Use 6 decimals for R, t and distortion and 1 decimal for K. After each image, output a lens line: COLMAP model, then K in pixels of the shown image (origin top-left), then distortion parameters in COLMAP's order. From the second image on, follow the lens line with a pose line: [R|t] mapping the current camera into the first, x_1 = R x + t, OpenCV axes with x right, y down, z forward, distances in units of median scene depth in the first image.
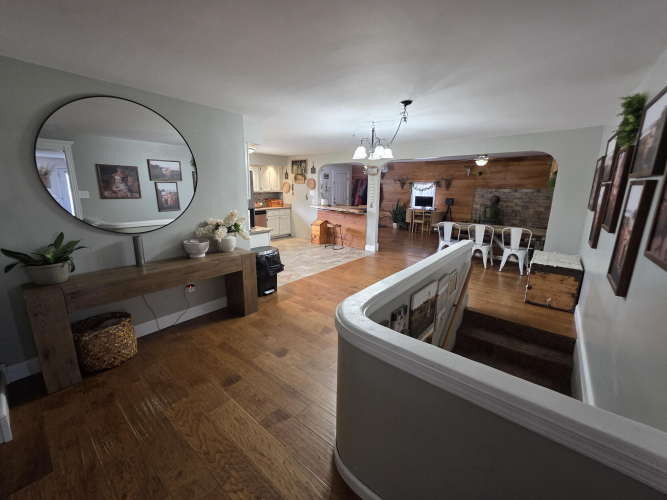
lens RADIAL K [[265.8, 0, 330.1], [0, 265.8, 246.6], [0, 0, 1]] dist [-0.001324, 0.001184]
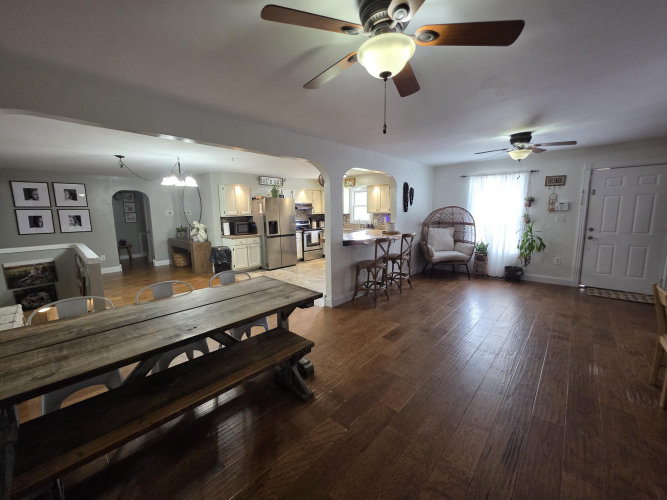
lens RADIAL K [[265.8, 0, 330.1], [0, 265.8, 246.5], [0, 0, 1]] dist [-0.001324, 0.001184]
pose [[-0.054702, 0.127202, -0.990367, 0.684368], [-0.202724, 0.969780, 0.135755, -0.182233], [0.977707, 0.208197, -0.027262, 0.879281]]
